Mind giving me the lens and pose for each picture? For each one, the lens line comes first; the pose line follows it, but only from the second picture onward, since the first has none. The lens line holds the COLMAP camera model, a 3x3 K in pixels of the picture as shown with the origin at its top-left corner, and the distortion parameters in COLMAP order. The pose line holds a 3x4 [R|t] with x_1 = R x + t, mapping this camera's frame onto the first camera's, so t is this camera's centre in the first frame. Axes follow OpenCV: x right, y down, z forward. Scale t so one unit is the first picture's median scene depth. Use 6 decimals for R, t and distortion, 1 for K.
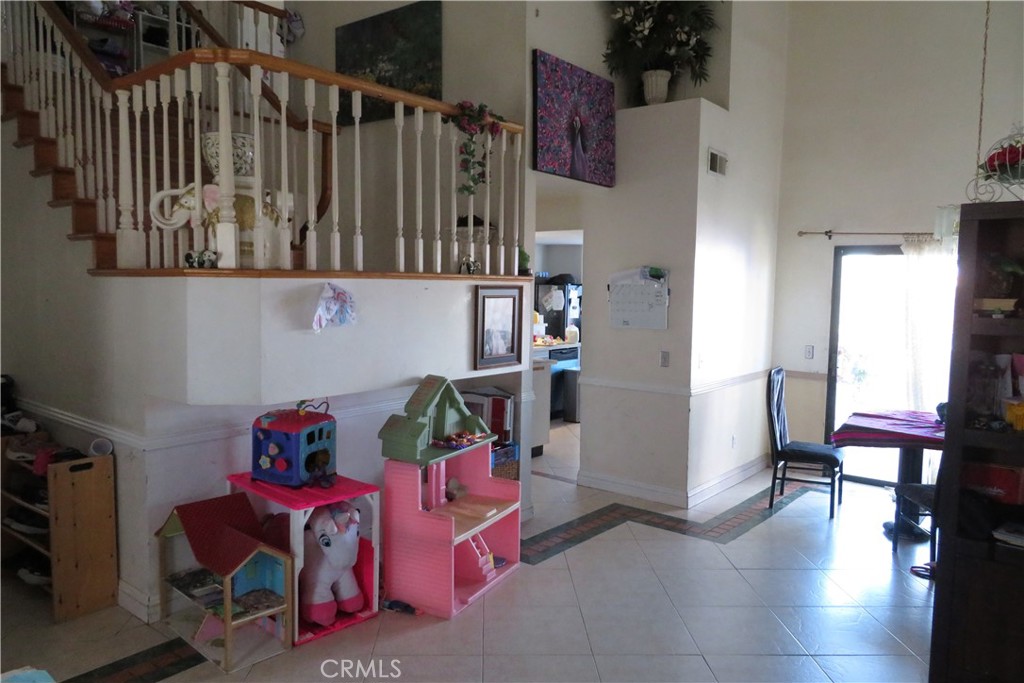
lens RADIAL K [[733.6, 0, 511.9], [0, 733.6, 342.0], [0, 0, 1]] dist [-0.003322, -0.001725]
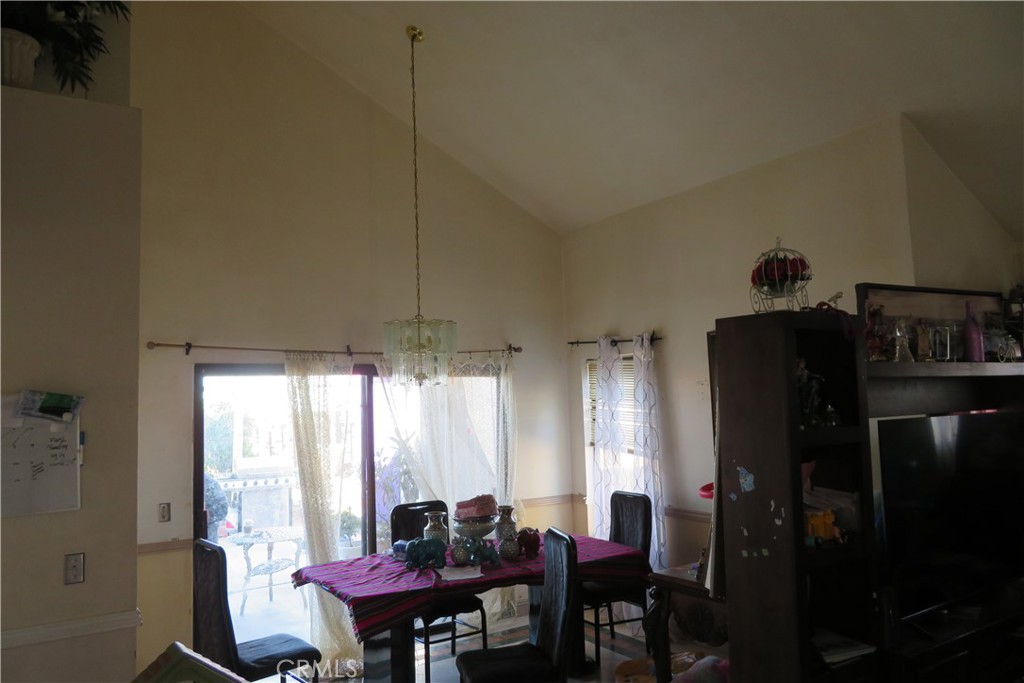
lens RADIAL K [[733.6, 0, 511.8], [0, 733.6, 334.2], [0, 0, 1]] dist [-0.003322, -0.001725]
pose [[0.301943, 0.063939, 0.951179, -0.309968], [0.118584, 0.987480, -0.104022, -0.076814], [-0.945922, 0.144204, 0.290580, 0.823797]]
